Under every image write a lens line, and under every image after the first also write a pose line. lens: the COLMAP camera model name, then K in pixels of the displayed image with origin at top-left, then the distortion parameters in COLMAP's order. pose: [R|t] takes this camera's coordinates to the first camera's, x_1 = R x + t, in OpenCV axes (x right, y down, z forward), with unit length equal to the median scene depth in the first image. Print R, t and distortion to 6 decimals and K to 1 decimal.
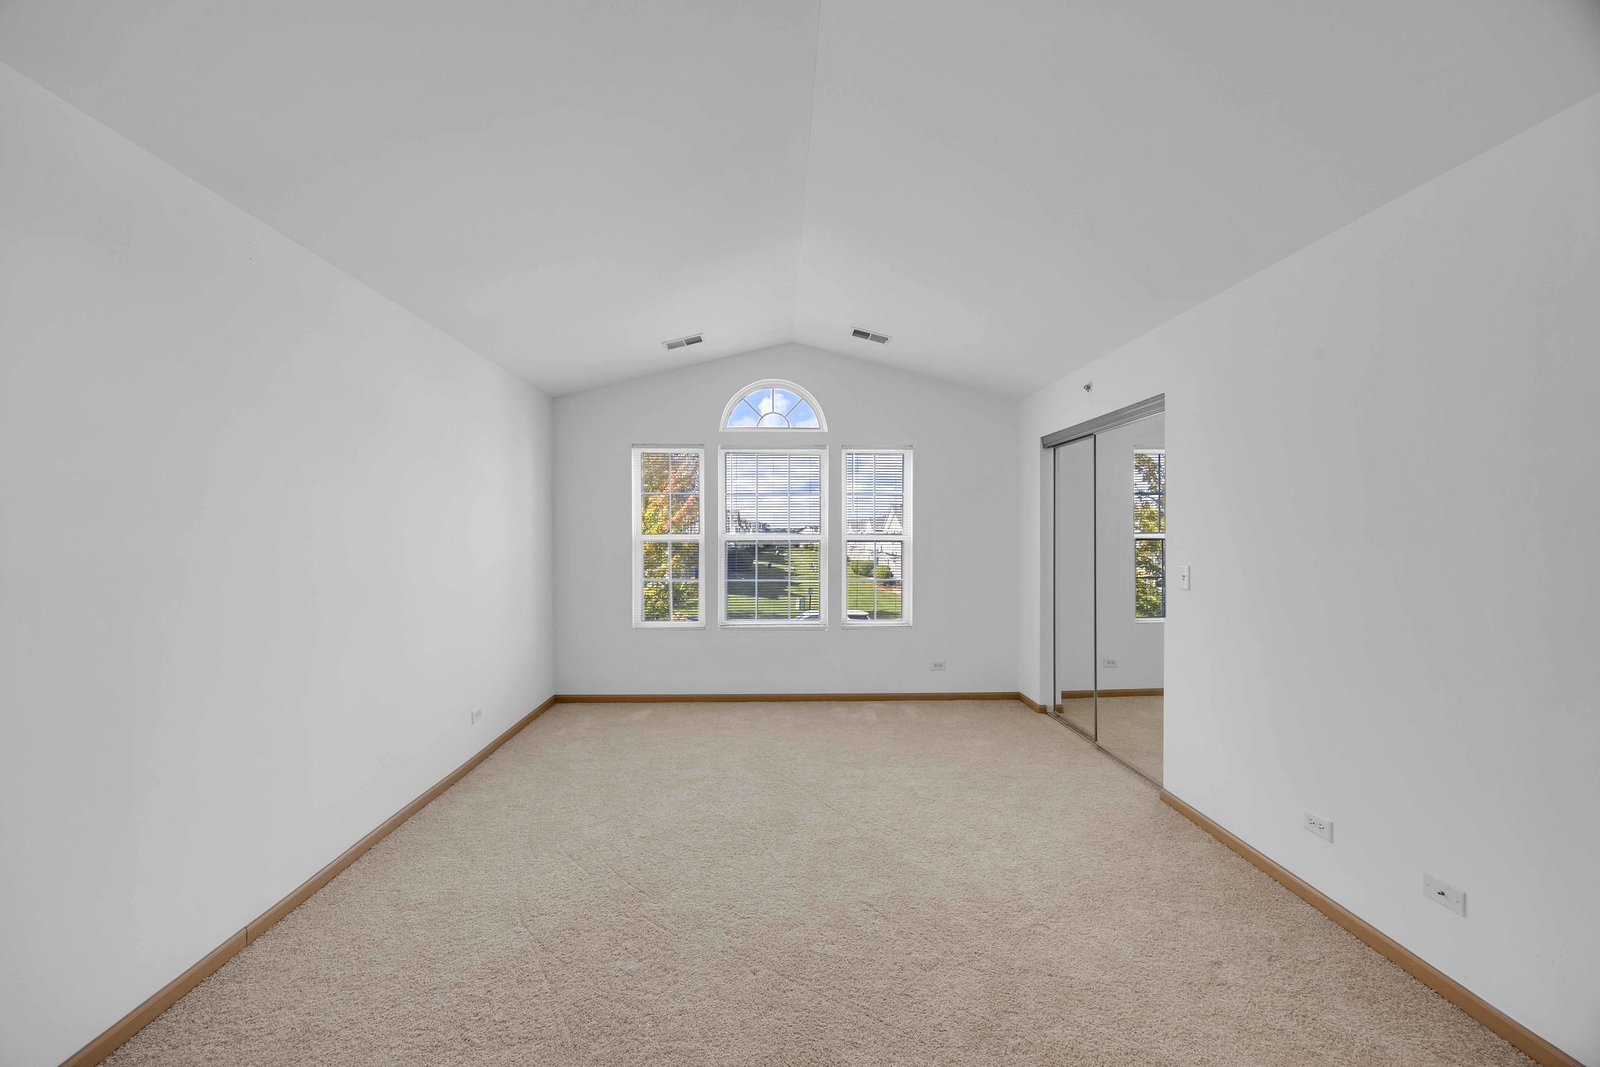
lens RADIAL K [[627.8, 0, 788.9], [0, 627.8, 536.2], [0, 0, 1]] dist [0.001318, 0.000015]
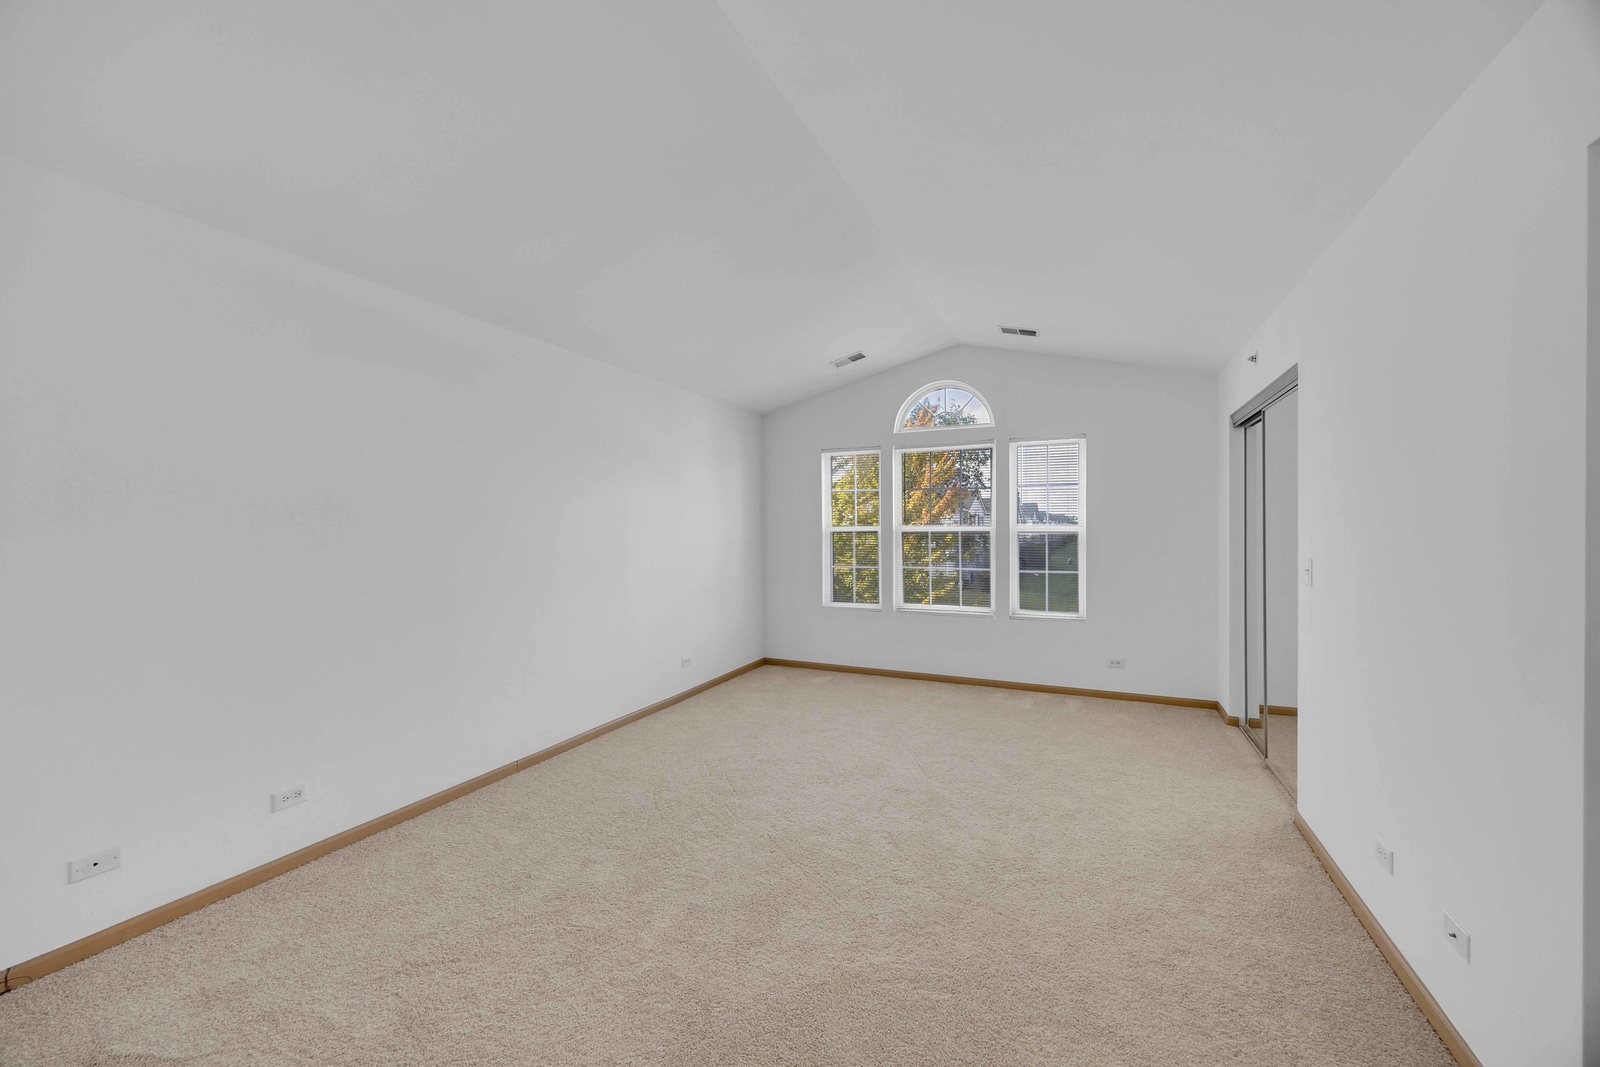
lens RADIAL K [[627.8, 0, 795.4], [0, 627.8, 530.3], [0, 0, 1]] dist [0.001318, 0.000015]
pose [[0.894172, -0.000418, -0.447724, 0.251013], [0.001792, 0.999995, 0.002645, 0.001656], [0.447721, -0.003167, 0.894168, -0.074588]]
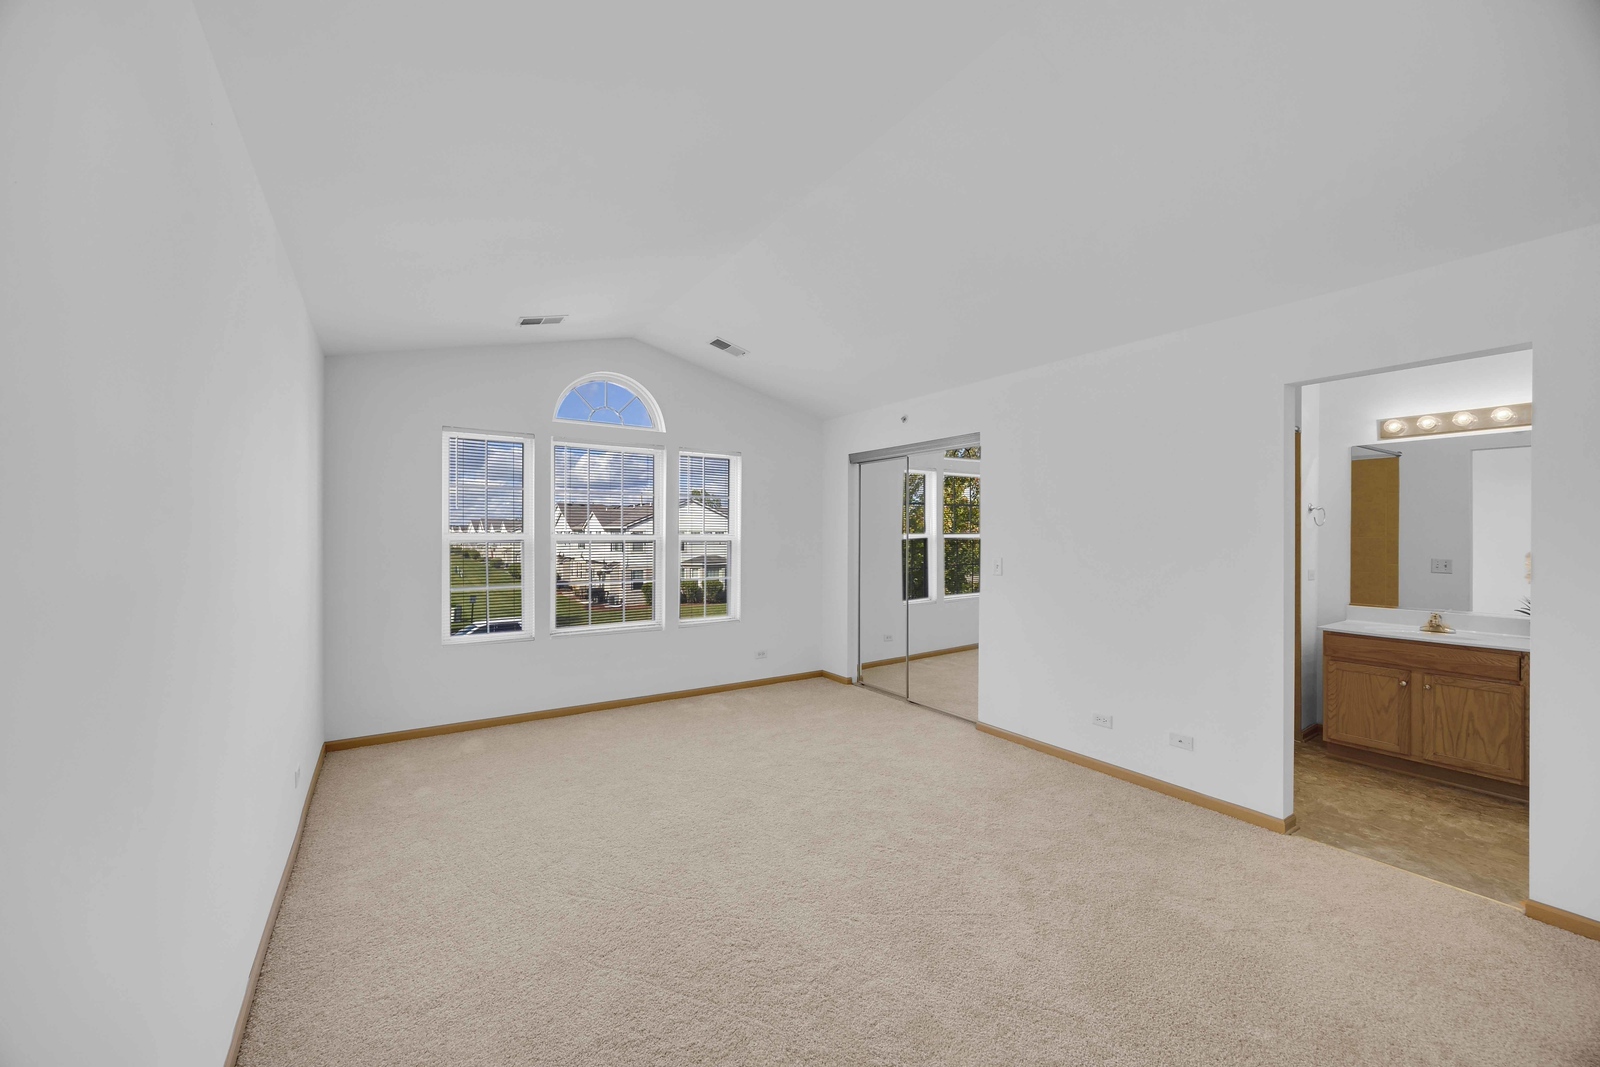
lens RADIAL K [[627.8, 0, 801.1], [0, 627.8, 533.7], [0, 0, 1]] dist [0.001318, 0.000015]
pose [[0.841755, 0.003741, 0.539847, -0.324624], [-0.001122, 0.999986, -0.005180, 0.001302], [-0.539859, 0.003755, 0.841747, 0.040657]]
